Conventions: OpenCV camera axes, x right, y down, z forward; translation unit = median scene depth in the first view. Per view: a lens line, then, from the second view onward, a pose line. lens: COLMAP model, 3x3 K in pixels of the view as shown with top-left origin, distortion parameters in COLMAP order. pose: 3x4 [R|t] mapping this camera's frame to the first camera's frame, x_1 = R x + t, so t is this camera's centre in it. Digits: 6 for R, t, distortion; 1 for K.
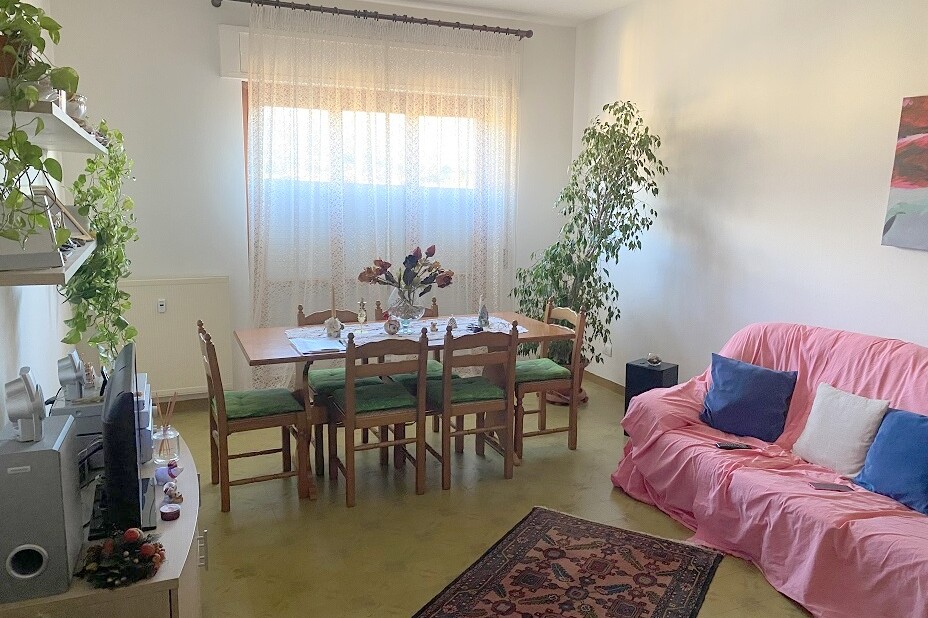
lens RADIAL K [[710.7, 0, 471.9], [0, 710.7, 305.5], [0, 0, 1]] dist [0.007620, -0.006343]
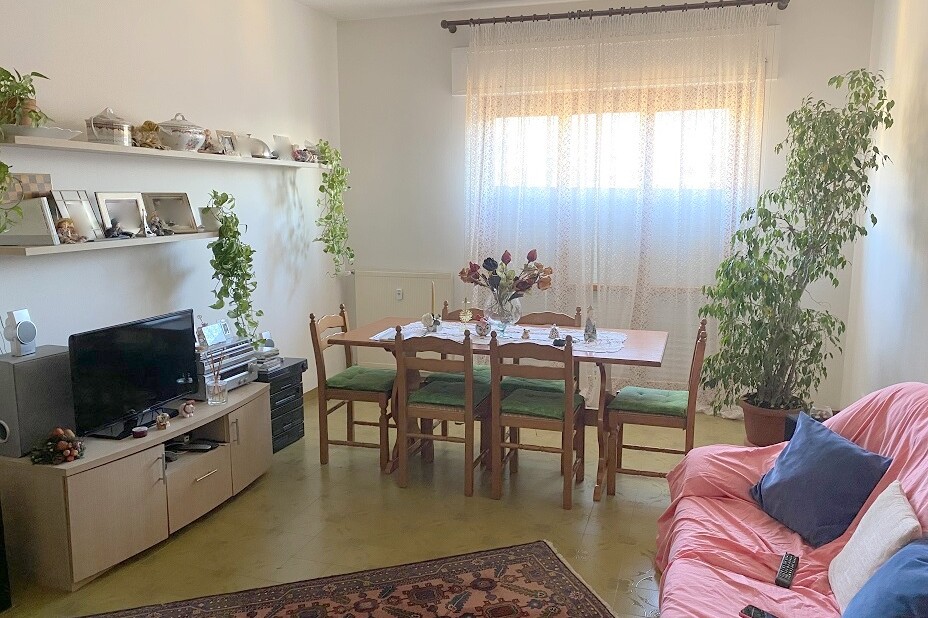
lens RADIAL K [[710.7, 0, 472.3], [0, 710.7, 308.3], [0, 0, 1]] dist [0.007620, -0.006343]
pose [[0.745989, 0.091143, -0.659692, 0.576904], [-0.091903, 0.995202, 0.033572, -0.032925], [0.659587, 0.035583, 0.750786, 0.237411]]
